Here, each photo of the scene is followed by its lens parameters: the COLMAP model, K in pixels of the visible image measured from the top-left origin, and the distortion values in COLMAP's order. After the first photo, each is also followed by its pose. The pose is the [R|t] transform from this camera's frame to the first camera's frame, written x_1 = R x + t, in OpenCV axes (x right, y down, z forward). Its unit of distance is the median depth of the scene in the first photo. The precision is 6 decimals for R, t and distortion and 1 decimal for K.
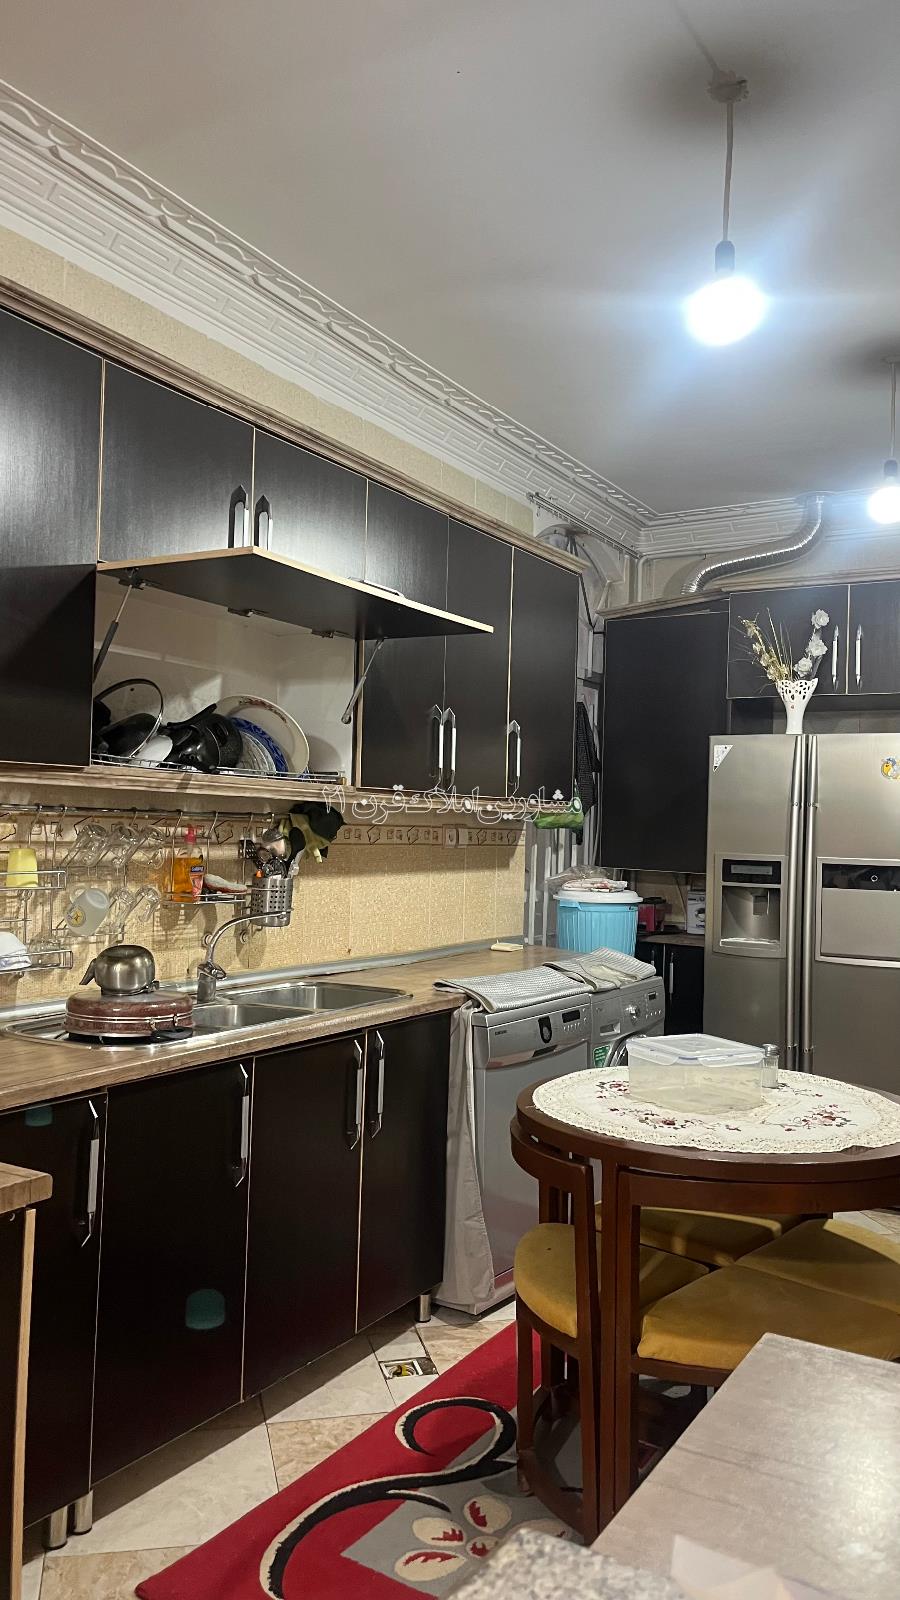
lens RADIAL K [[1217.2, 0, 457.9], [0, 1217.2, 809.7], [0, 0, 1]] dist [0.071095, -0.090635]
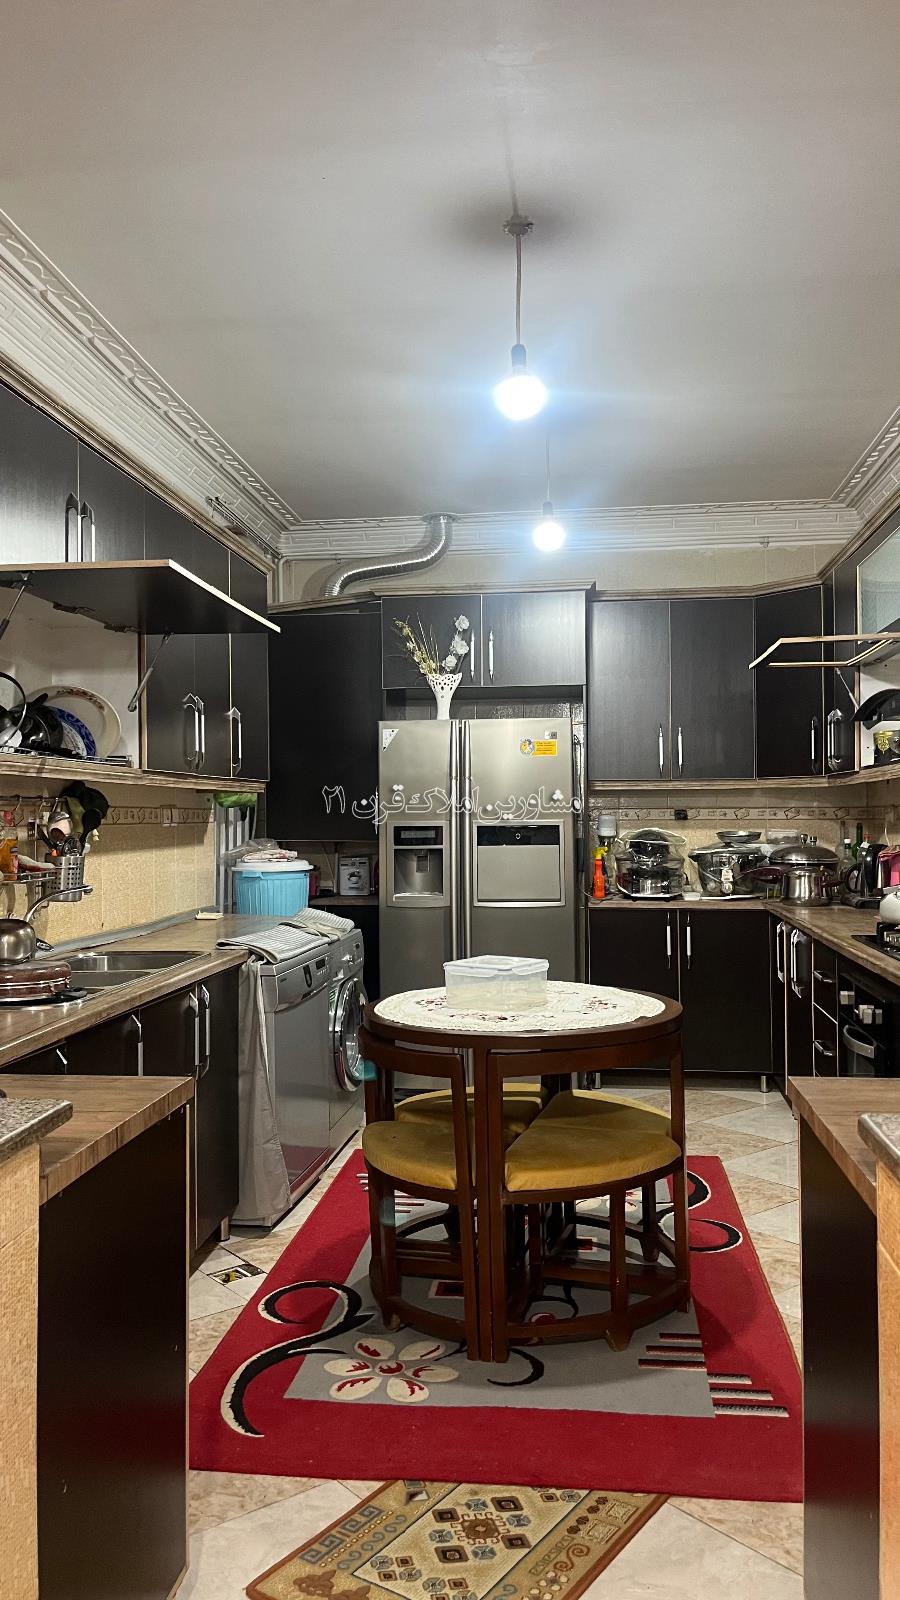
lens RADIAL K [[1206.8, 0, 466.1], [0, 1206.8, 805.6], [0, 0, 1]] dist [0.072239, -0.096925]
pose [[0.912019, -0.032868, 0.408828, -0.260492], [0.028262, 0.999451, 0.017302, 0.003020], [-0.409172, -0.004225, 0.912447, -0.109027]]
